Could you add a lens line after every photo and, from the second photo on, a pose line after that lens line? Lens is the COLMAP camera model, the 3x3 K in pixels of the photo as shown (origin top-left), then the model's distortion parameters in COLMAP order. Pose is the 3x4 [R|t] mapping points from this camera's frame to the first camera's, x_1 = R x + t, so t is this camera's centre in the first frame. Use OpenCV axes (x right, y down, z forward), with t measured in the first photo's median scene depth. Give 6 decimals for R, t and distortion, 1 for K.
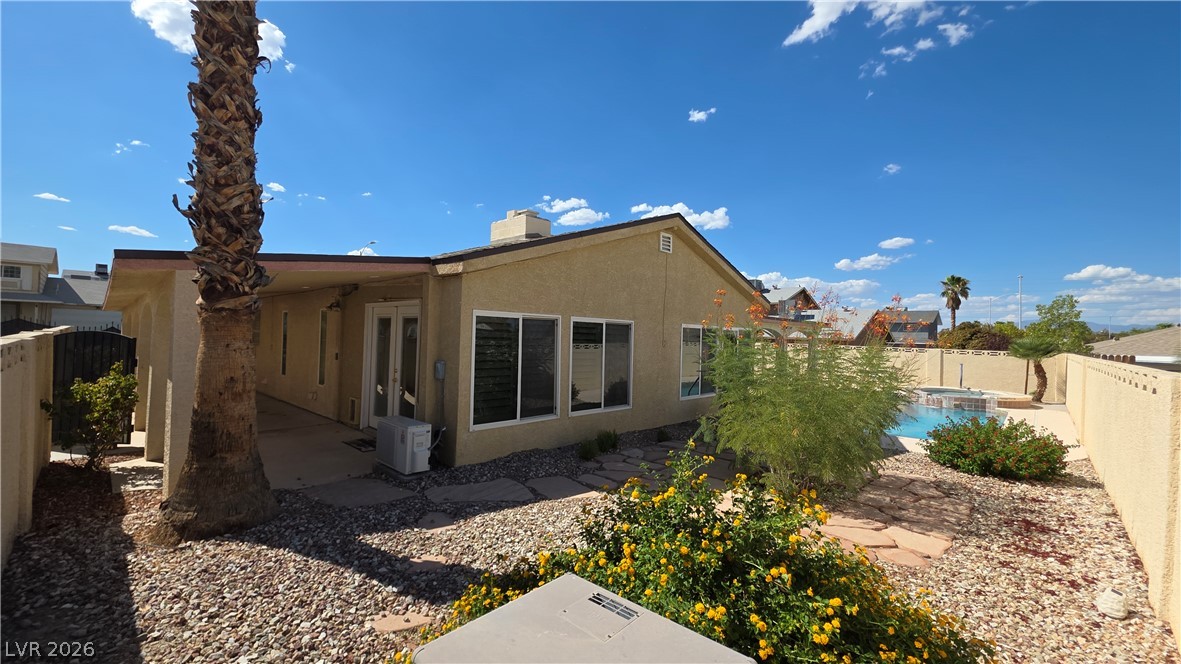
lens RADIAL K [[469.1, 0, 583.4], [0, 469.1, 329.6], [0, 0, 1]] dist [0.008516, -0.006377]
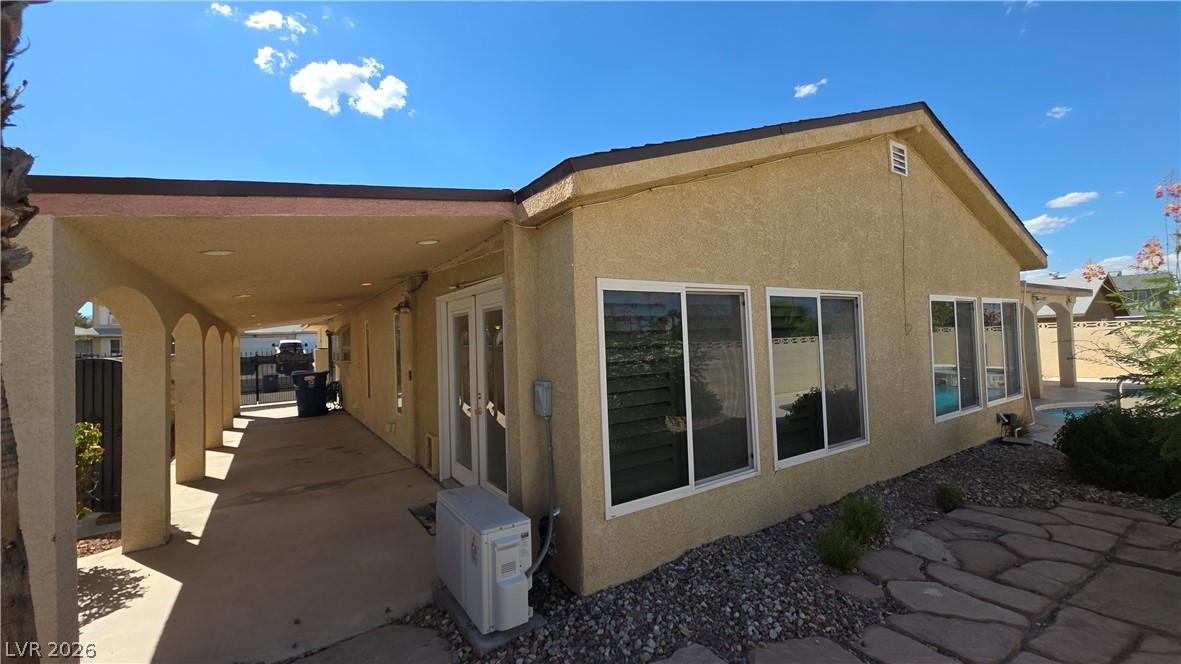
lens RADIAL K [[469.1, 0, 586.5], [0, 469.1, 328.7], [0, 0, 1]] dist [0.008516, -0.006377]
pose [[0.974276, -0.065701, -0.215569, -0.119083], [0.063875, 0.997839, -0.015433, 0.016340], [0.216117, 0.001267, 0.976367, 0.425910]]
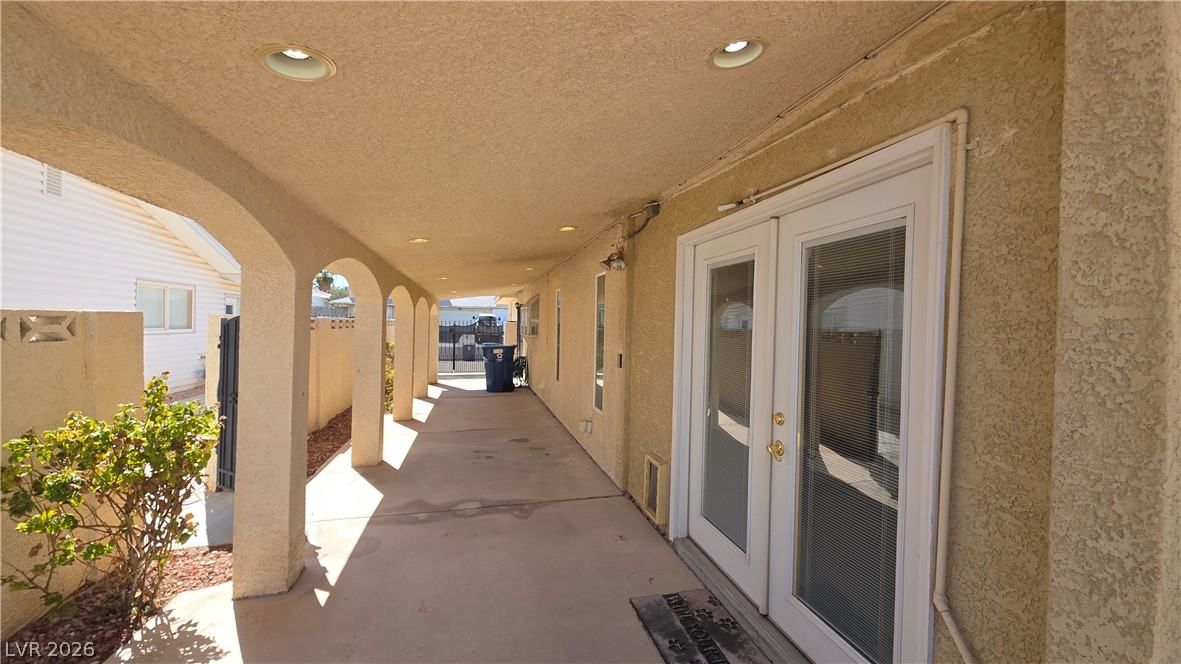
lens RADIAL K [[469.1, 0, 595.9], [0, 469.1, 331.4], [0, 0, 1]] dist [0.008516, -0.006377]
pose [[0.849750, -0.004781, -0.527164, -0.346679], [0.011704, 0.999883, 0.009799, 0.024877], [0.527056, -0.014497, 0.849707, 0.687662]]
